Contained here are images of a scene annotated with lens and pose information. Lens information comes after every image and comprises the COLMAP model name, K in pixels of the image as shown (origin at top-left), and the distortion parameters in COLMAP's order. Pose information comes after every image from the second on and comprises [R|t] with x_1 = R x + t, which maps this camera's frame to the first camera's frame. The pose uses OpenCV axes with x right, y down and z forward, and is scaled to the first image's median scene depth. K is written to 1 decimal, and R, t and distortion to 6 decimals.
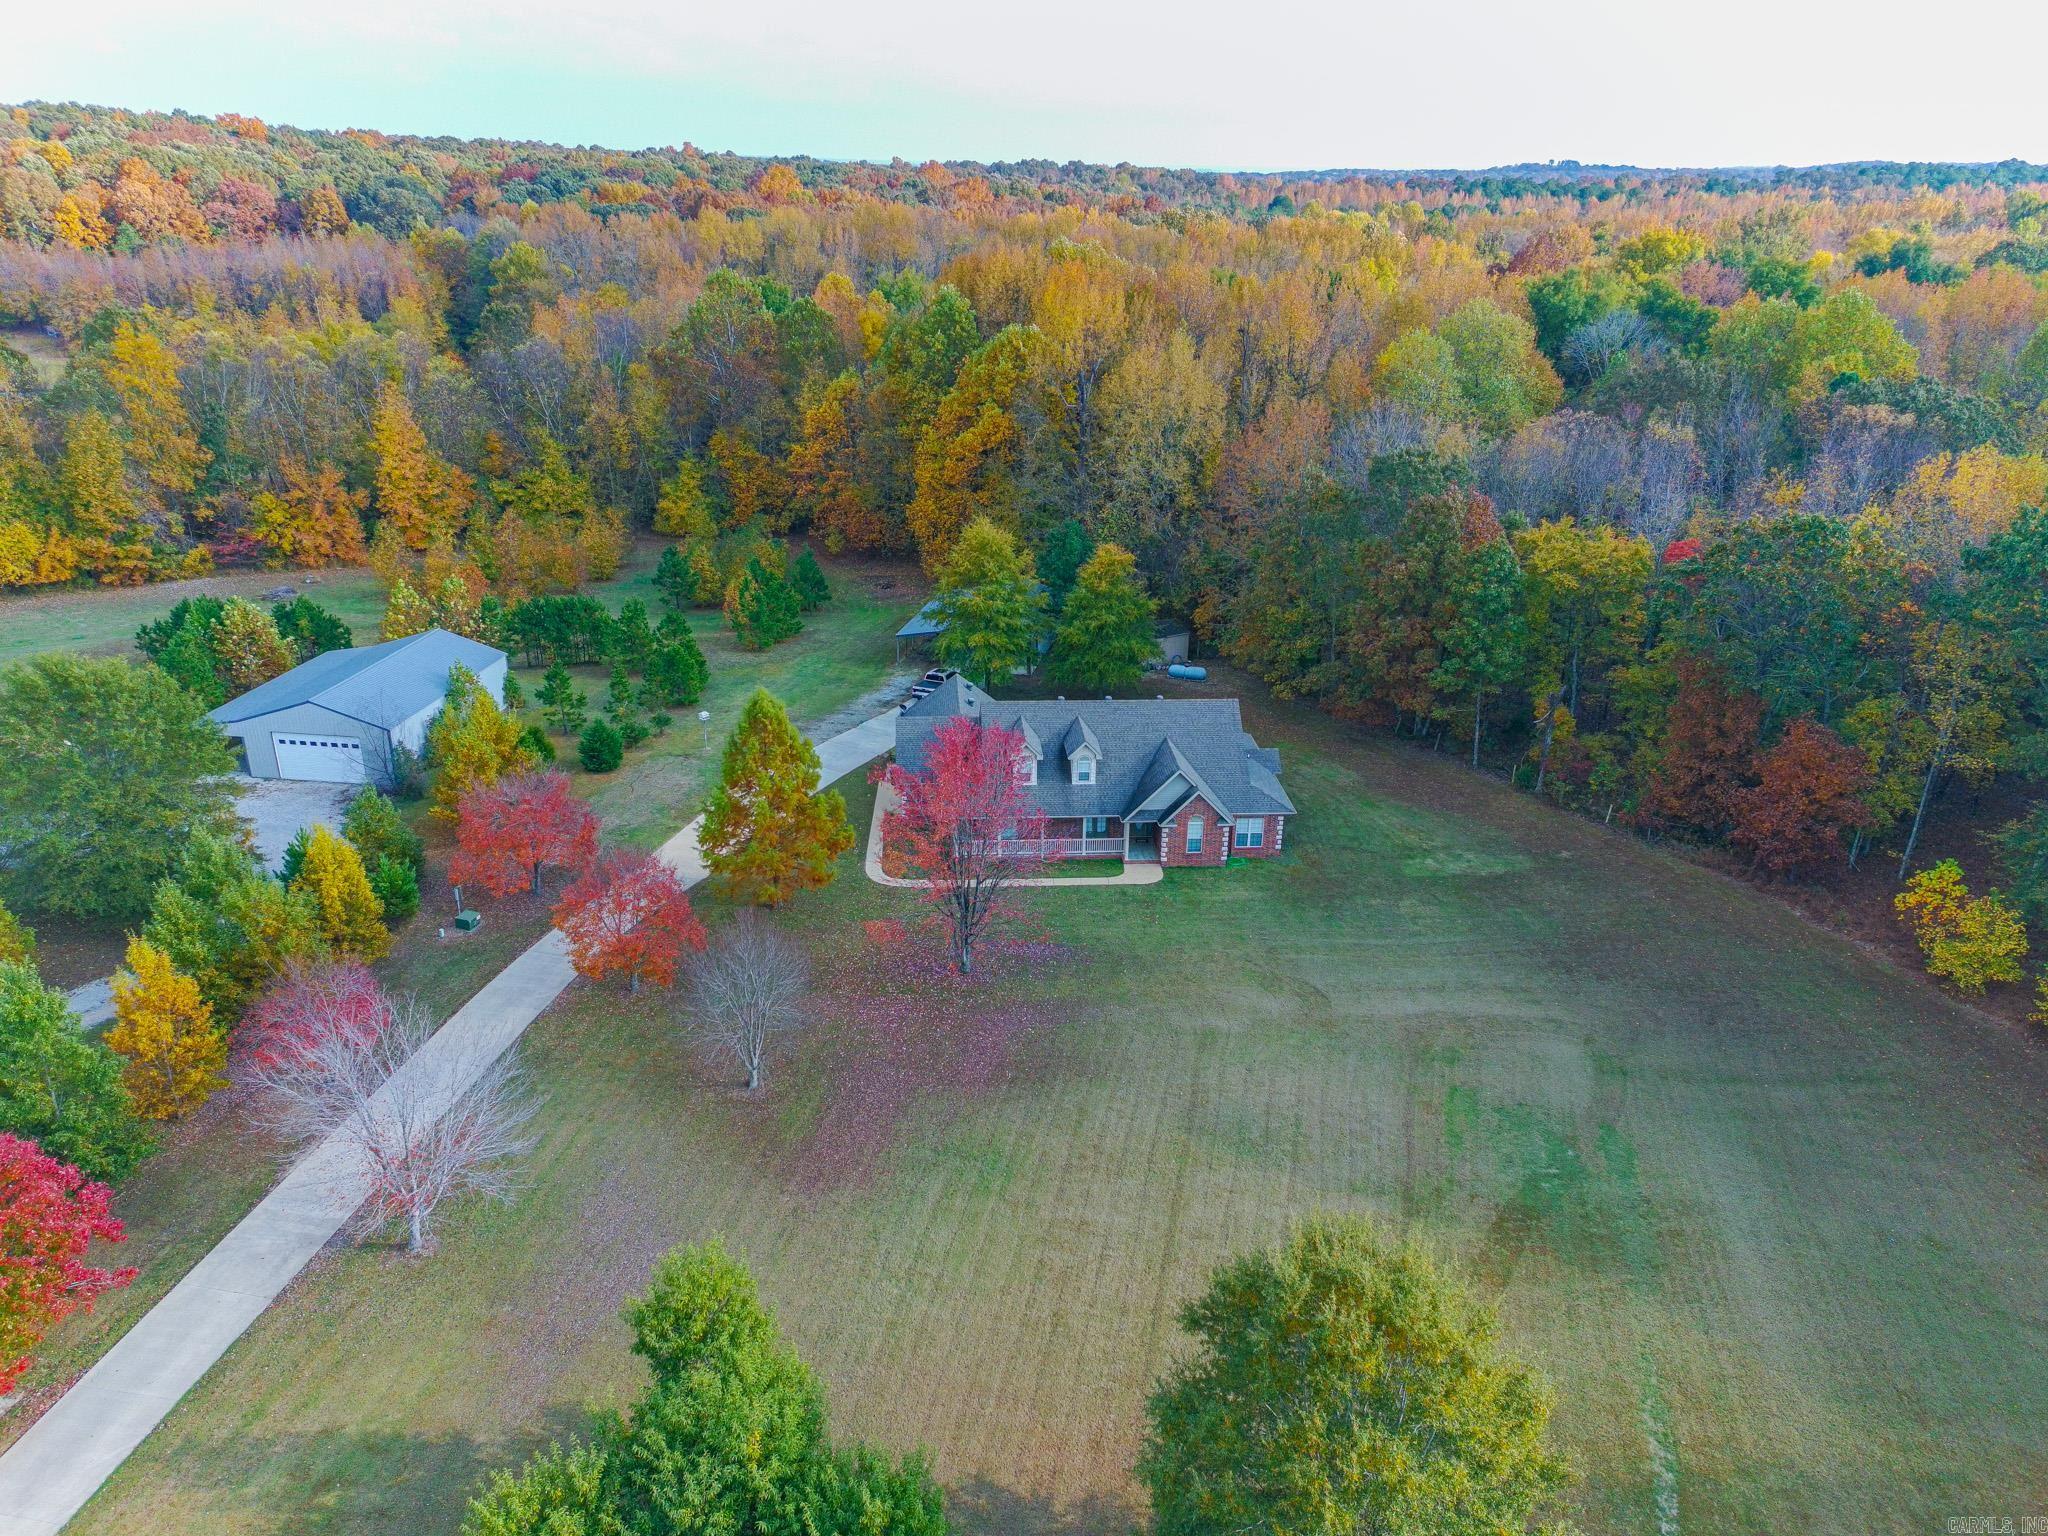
lens RADIAL K [[1412.2, 0, 1024.0], [0, 1412.2, 768.0], [0, 0, 1]] dist [0.071389, -0.004237]
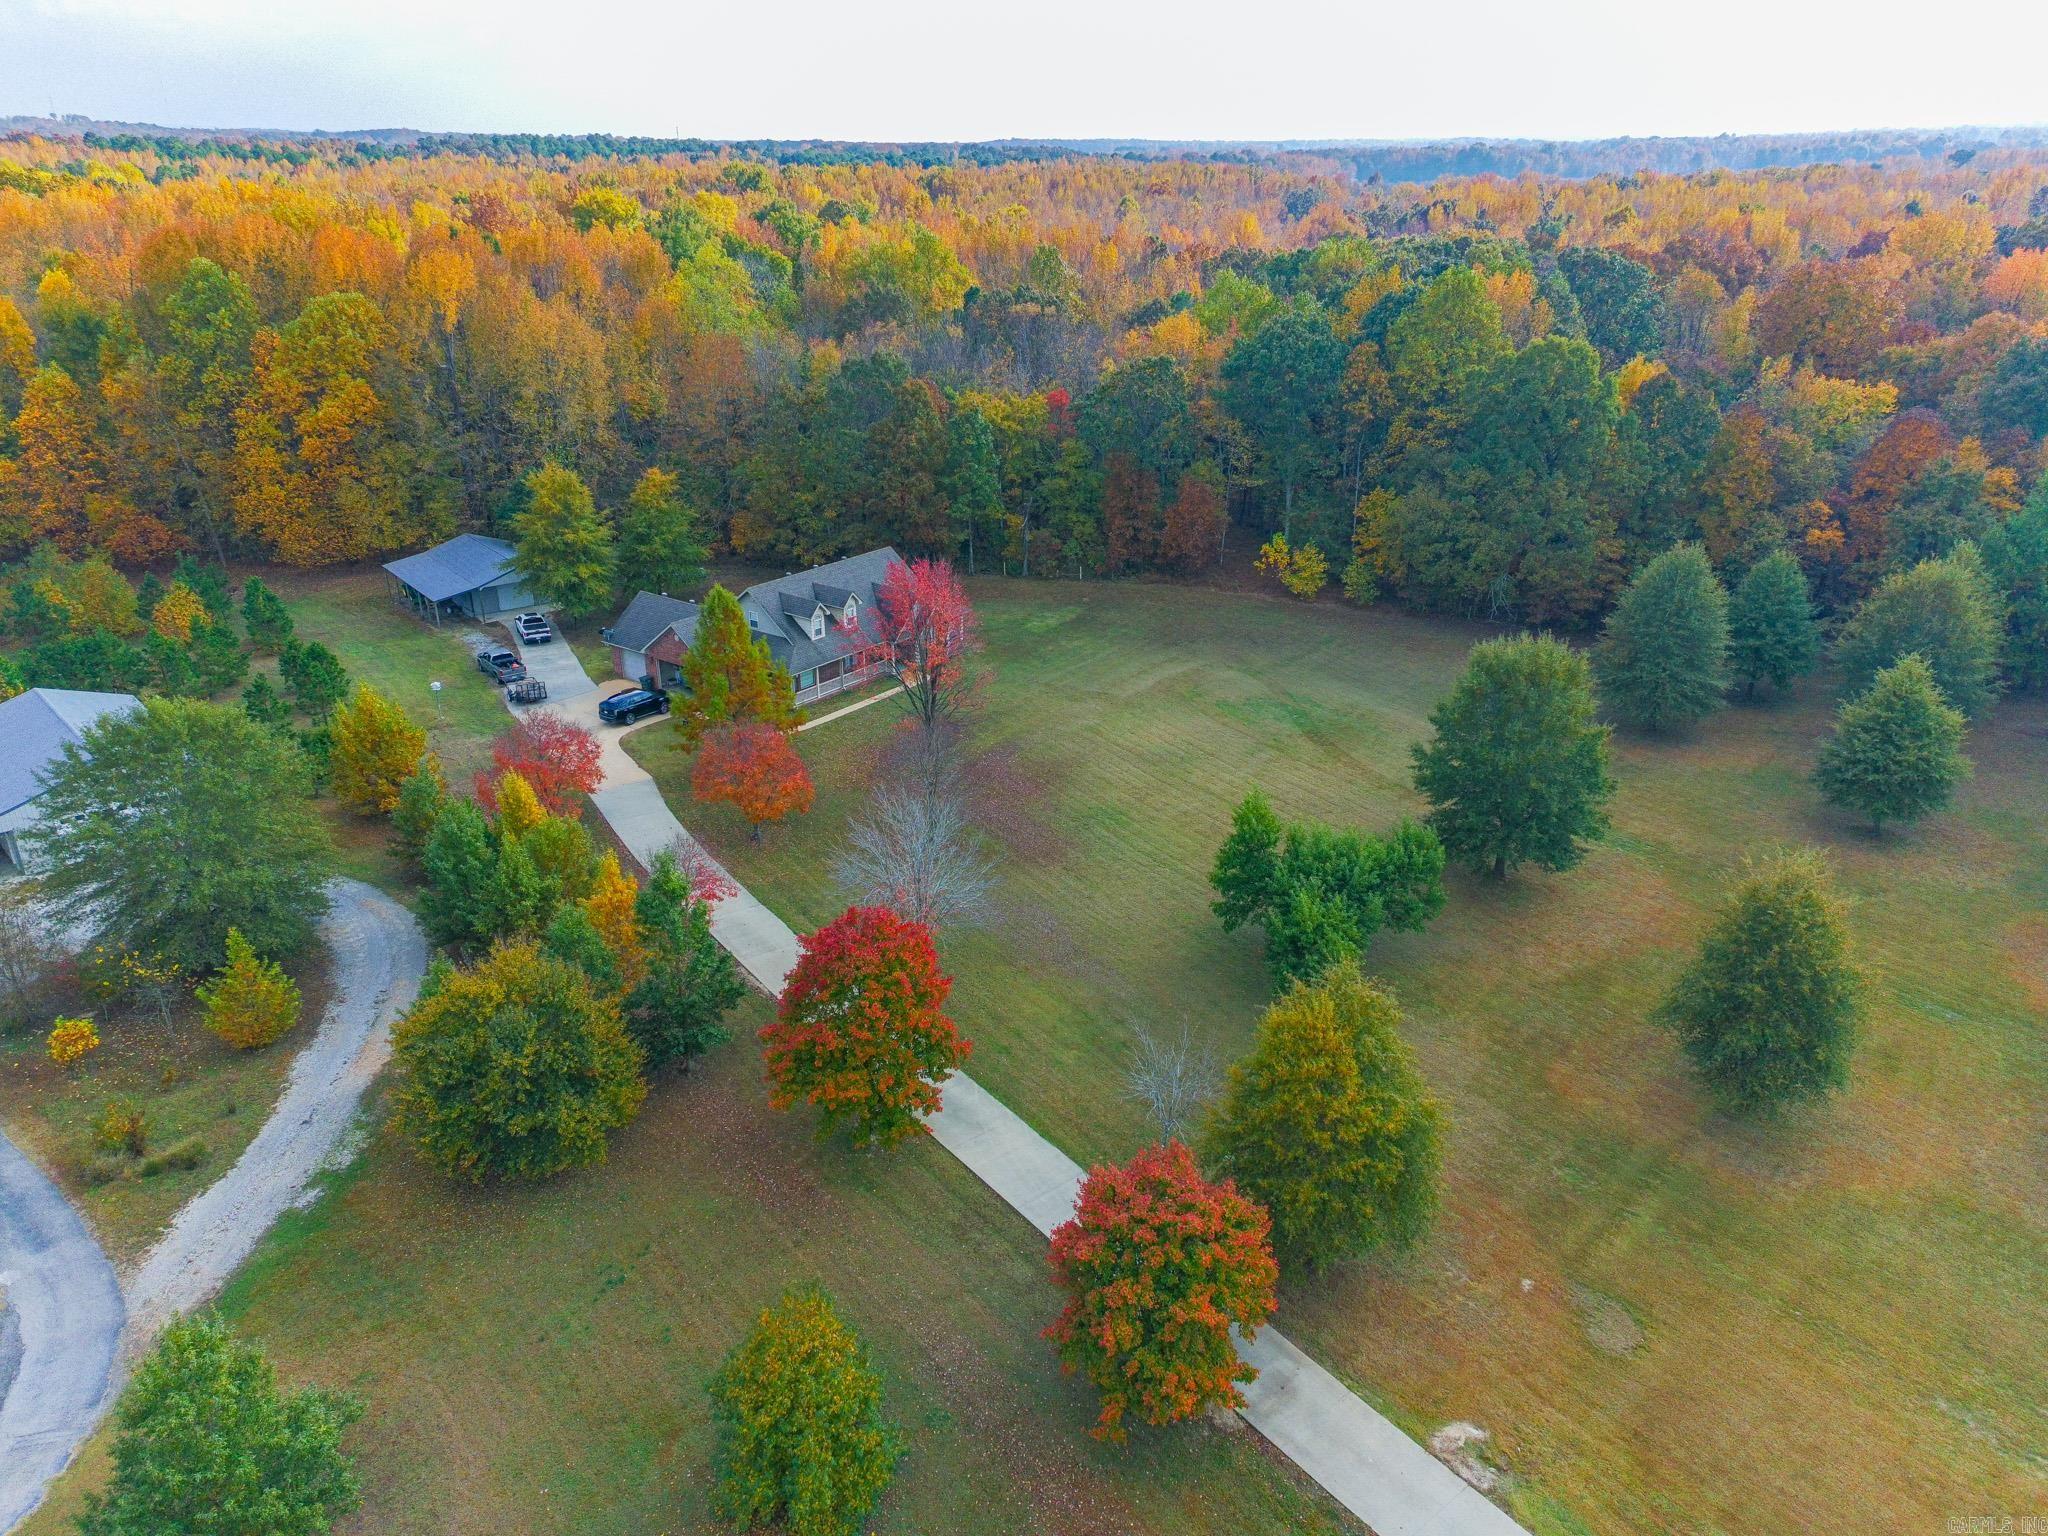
lens RADIAL K [[1412.2, 0, 1024.0], [0, 1412.2, 768.0], [0, 0, 1]] dist [0.071389, -0.004237]
pose [[0.668970, -0.310727, 0.675224, -0.599919], [0.294250, 0.944922, 0.143312, -0.005019], [-0.682565, 0.102813, 0.723557, -0.020938]]
